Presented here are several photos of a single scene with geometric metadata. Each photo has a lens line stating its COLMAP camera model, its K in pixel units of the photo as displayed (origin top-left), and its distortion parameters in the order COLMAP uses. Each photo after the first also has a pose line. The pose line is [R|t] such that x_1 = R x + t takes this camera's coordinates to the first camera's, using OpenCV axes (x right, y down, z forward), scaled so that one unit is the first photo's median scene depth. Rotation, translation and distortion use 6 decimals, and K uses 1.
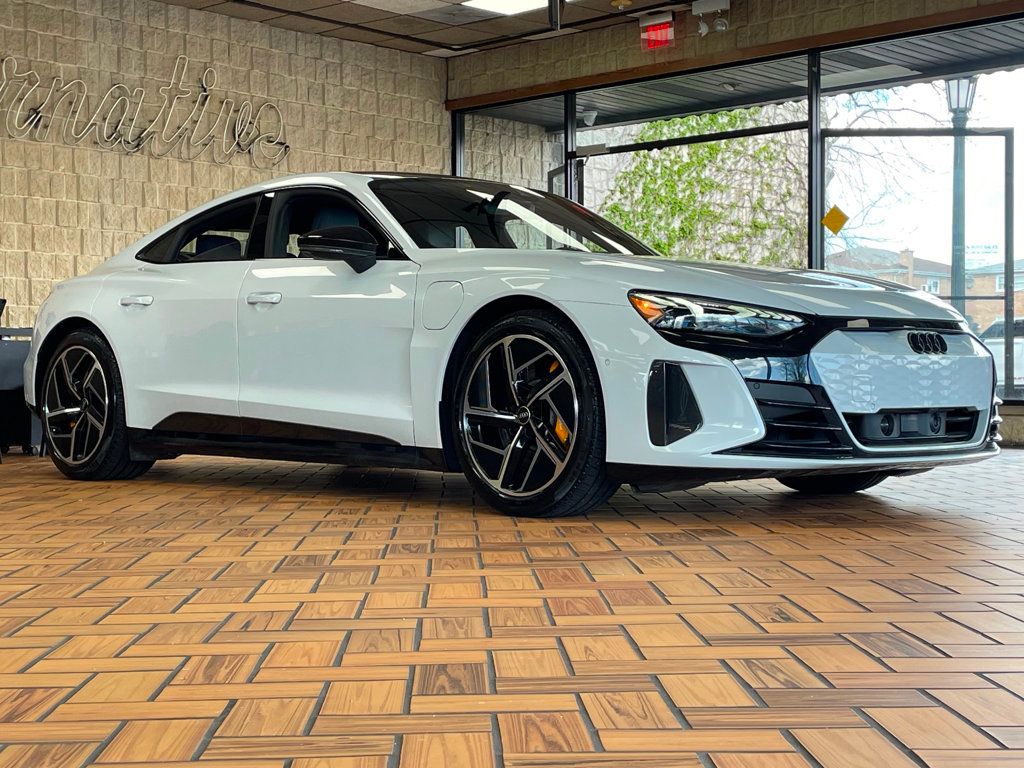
lens RADIAL K [[1619.0, 0, 512.0], [0, 1619.0, 384.0], [0, 0, 1]] dist [0.052639, 0.047921]
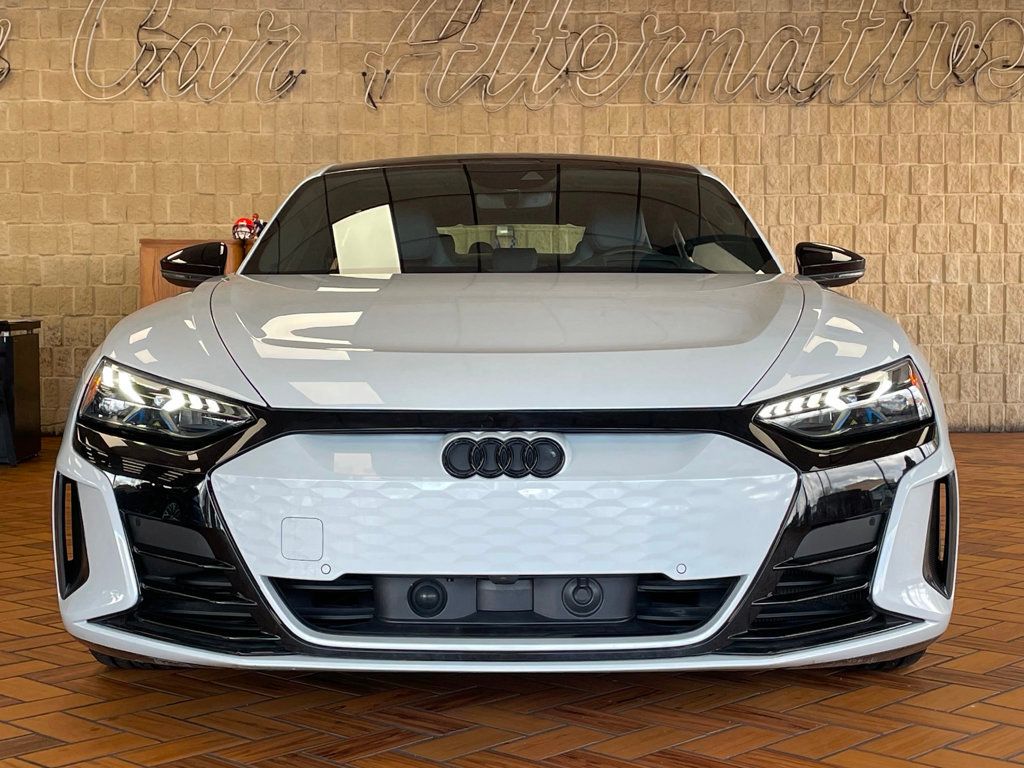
lens RADIAL K [[1620.9, 0, 512.0], [0, 1620.9, 384.0], [0, 0, 1]] dist [0.105929, -0.161160]
pose [[0.702102, 0.033337, -0.711295, 0.286921], [-0.000579, 0.998930, 0.046247, -0.033352], [0.712076, -0.032058, 0.701370, 0.281065]]
